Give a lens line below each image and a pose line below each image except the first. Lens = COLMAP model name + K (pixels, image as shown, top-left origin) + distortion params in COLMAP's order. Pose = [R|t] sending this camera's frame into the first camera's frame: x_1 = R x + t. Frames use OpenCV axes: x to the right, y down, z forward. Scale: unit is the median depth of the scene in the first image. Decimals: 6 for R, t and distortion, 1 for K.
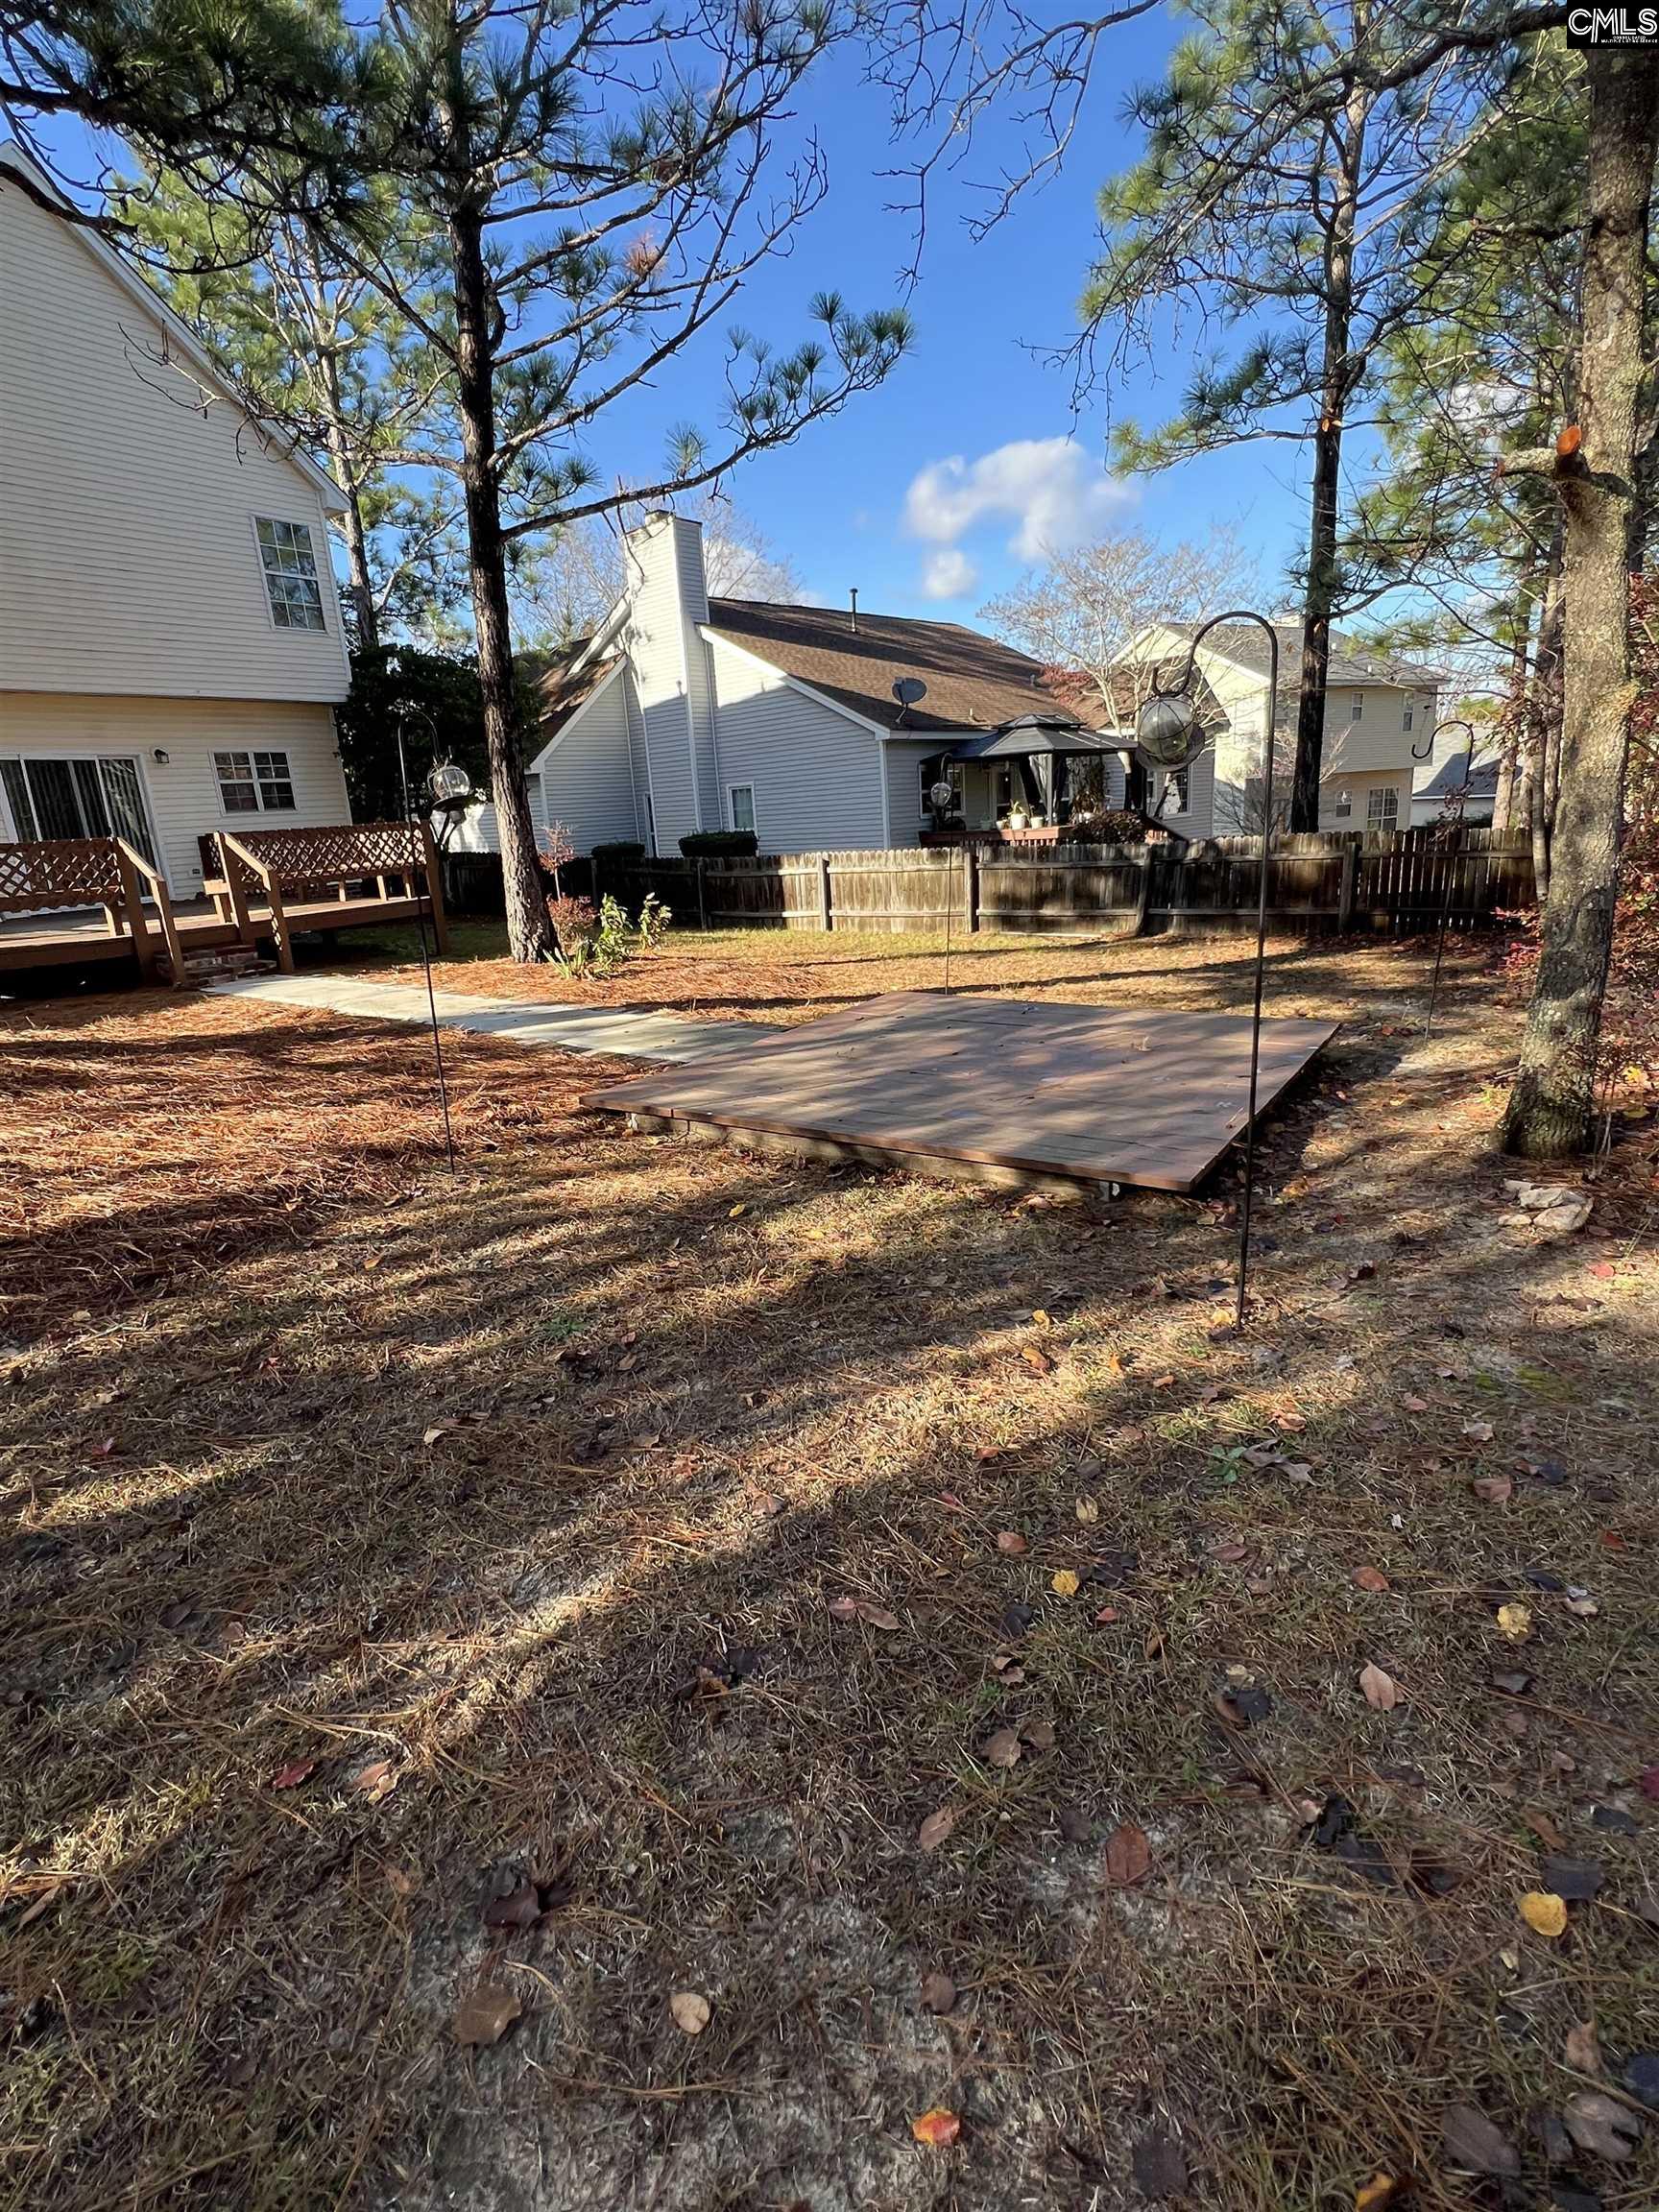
lens RADIAL K [[1111.6, 0, 829.5], [0, 1111.6, 1106.0], [0, 0, 1]] dist [0.014902, 0.000186]
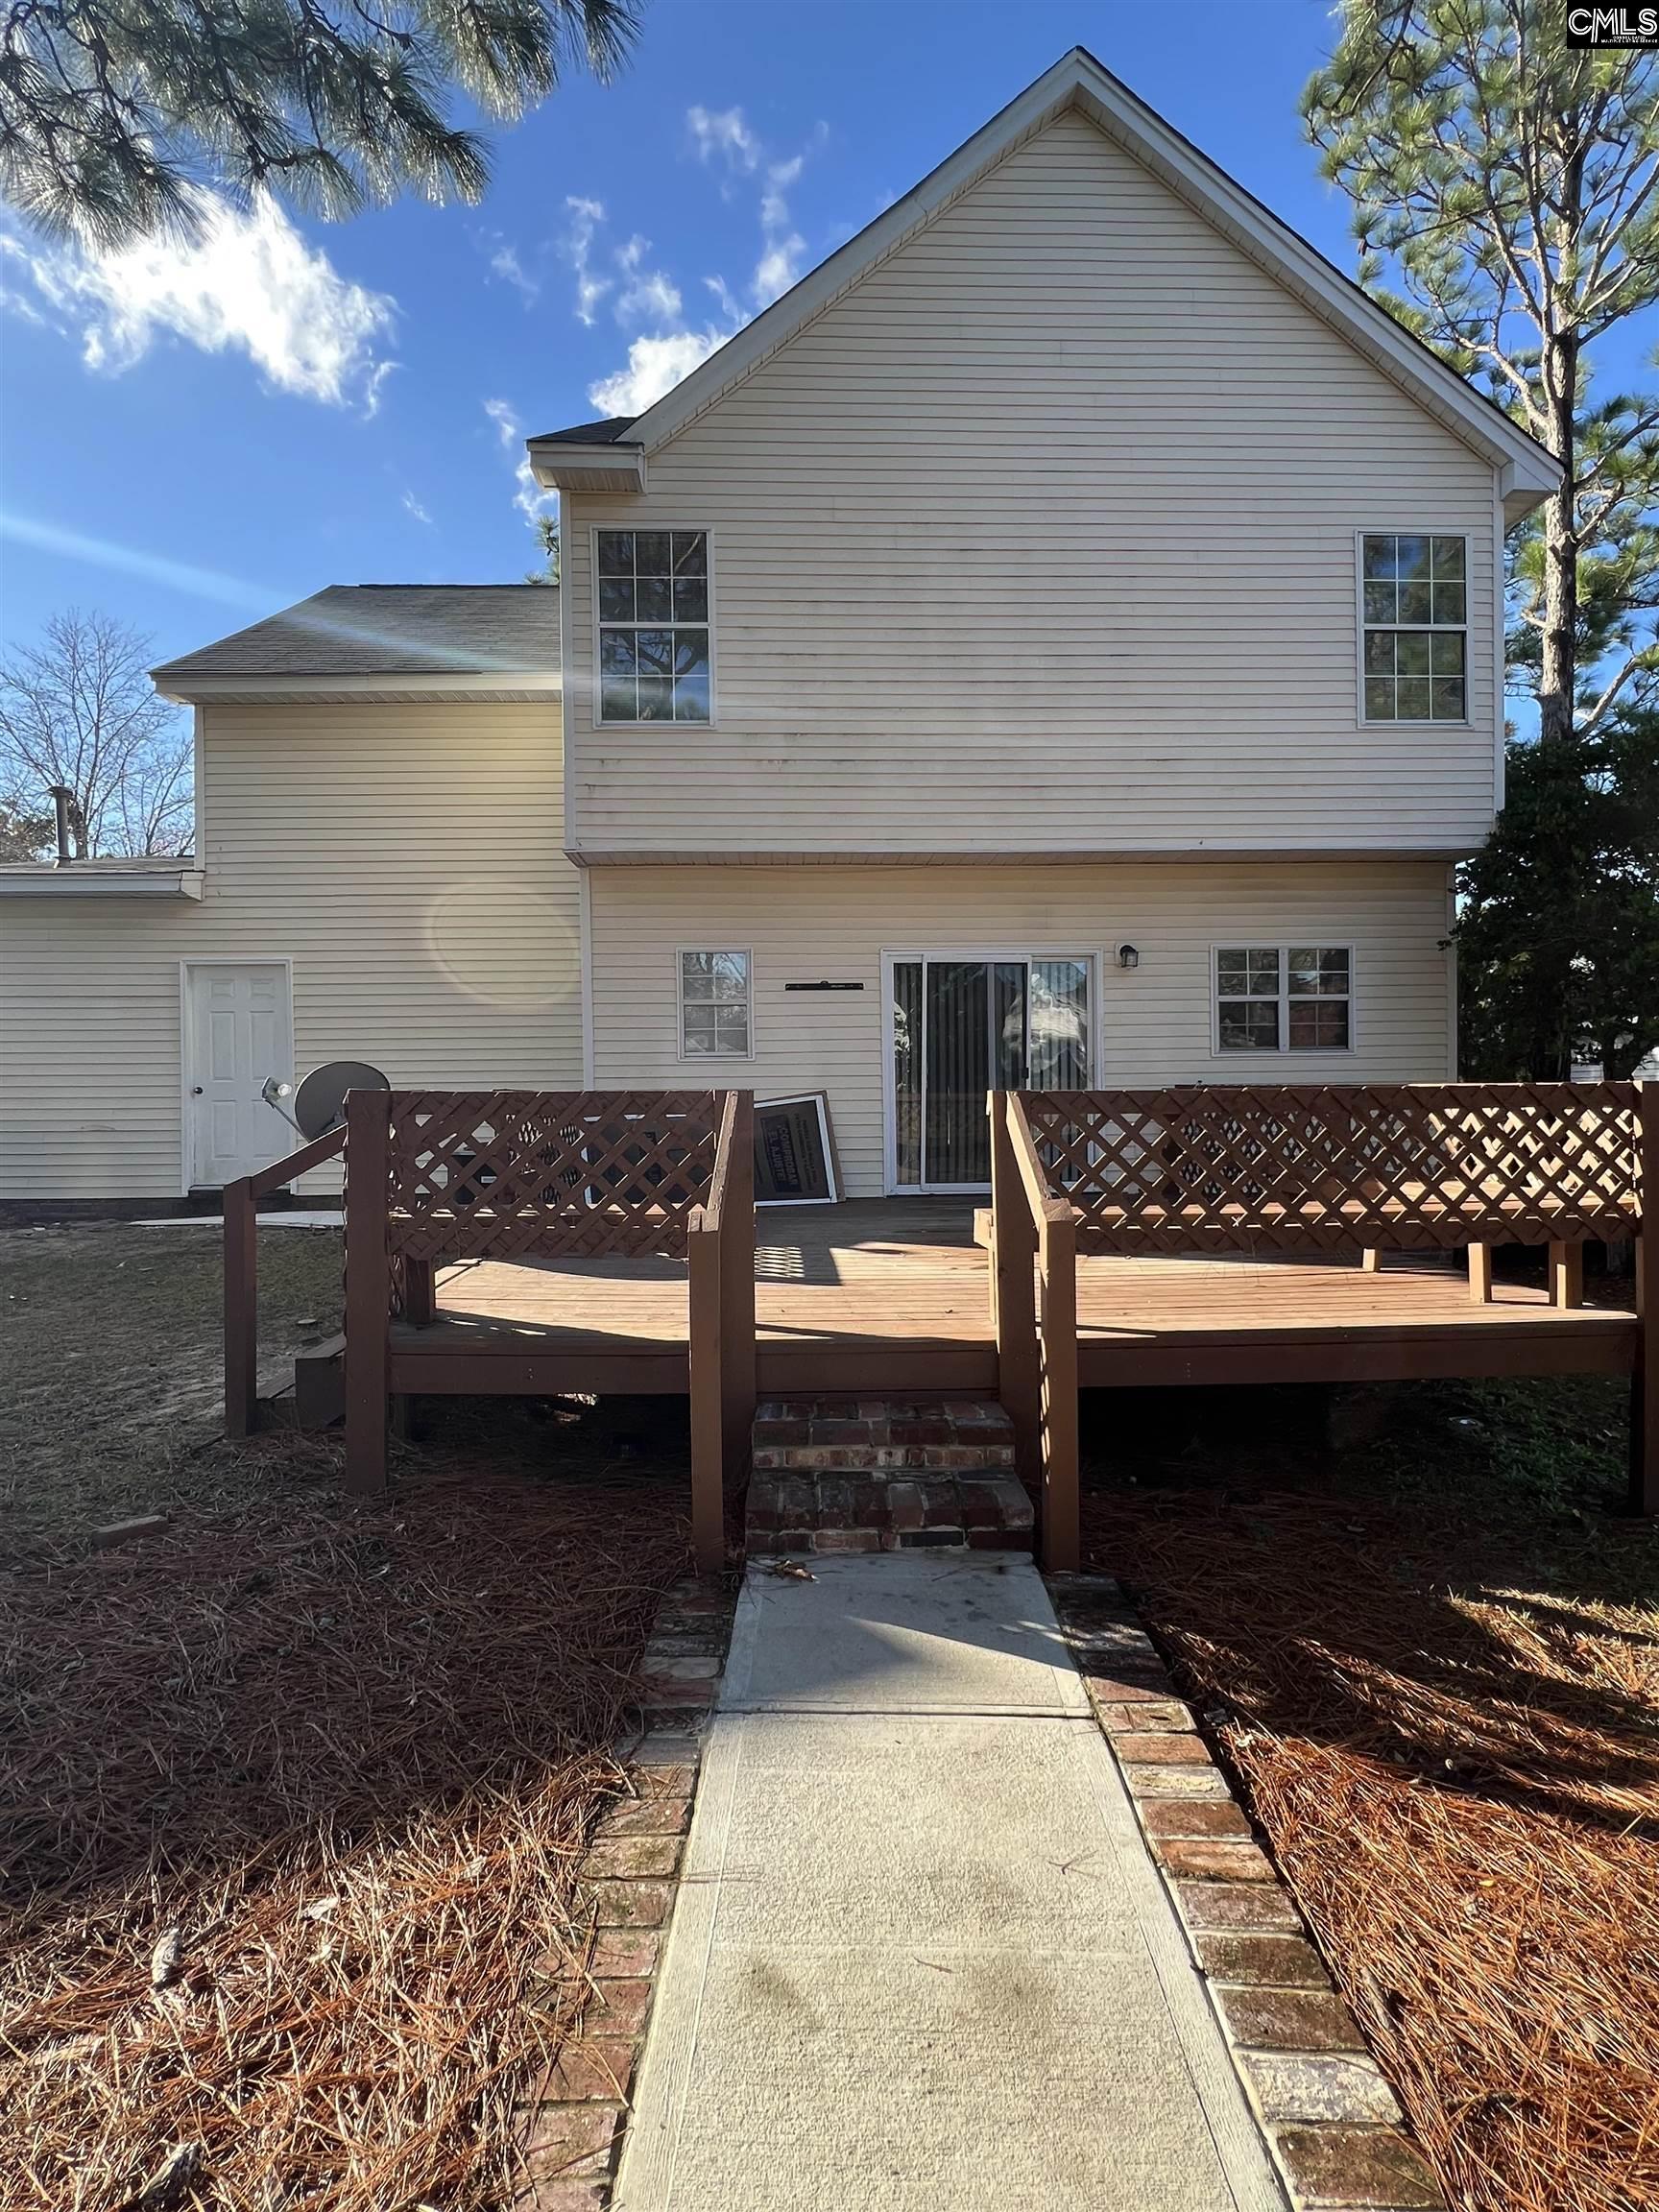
lens RADIAL K [[1111.6, 0, 829.5], [0, 1111.6, 1106.0], [0, 0, 1]] dist [0.014902, 0.000186]
pose [[0.593990, 0.059336, -0.802281, -0.200366], [-0.232186, 0.967481, -0.100351, -0.131050], [0.770238, 0.245886, 0.588451, 0.515887]]
